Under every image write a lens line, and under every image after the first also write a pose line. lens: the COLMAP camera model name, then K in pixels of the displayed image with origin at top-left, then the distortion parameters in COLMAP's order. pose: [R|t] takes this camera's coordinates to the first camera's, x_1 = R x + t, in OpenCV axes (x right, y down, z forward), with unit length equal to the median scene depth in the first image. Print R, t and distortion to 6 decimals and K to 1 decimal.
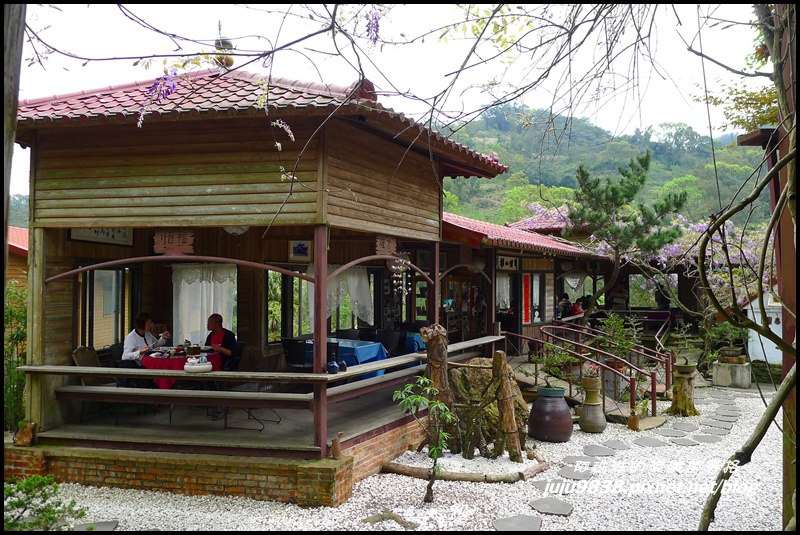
lens RADIAL K [[542.6, 0, 400.1], [0, 542.6, 267.9], [0, 0, 1]] dist [-0.046436, 0.000270]
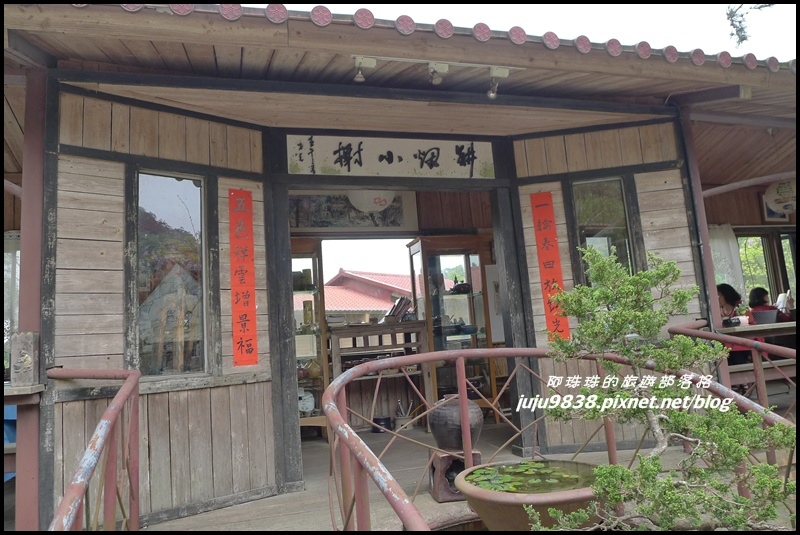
lens RADIAL K [[542.6, 0, 402.1], [0, 542.6, 264.2], [0, 0, 1]] dist [-0.046436, 0.000270]
pose [[0.729490, -0.155649, -0.666047, 0.399046], [0.092029, 0.987245, -0.129915, 0.093408], [0.677773, 0.033476, 0.734509, 0.765116]]
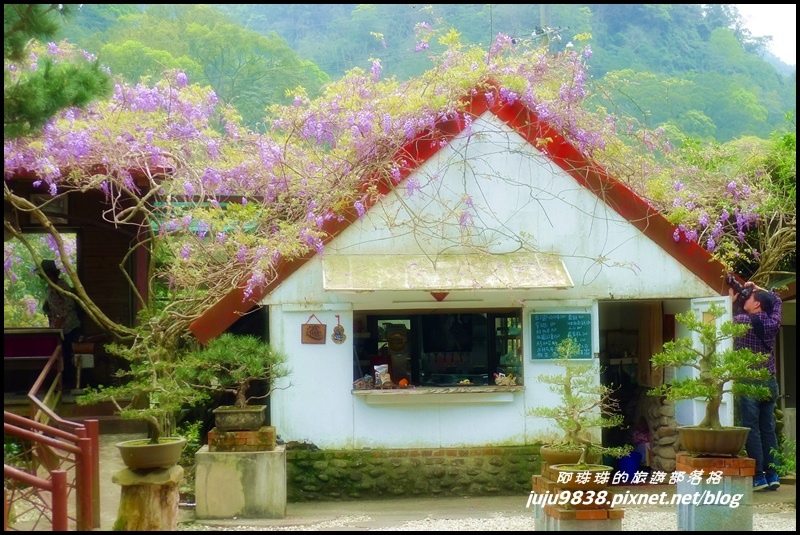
lens RADIAL K [[1393.0, 0, 399.3], [0, 1393.0, 271.6], [0, 0, 1]] dist [-0.054136, 0.000000]
pose [[0.742078, 0.014092, 0.670165, 0.086101], [-0.006324, 0.999882, -0.014023, 0.076207], [-0.670284, 0.006168, 0.742079, 0.258350]]
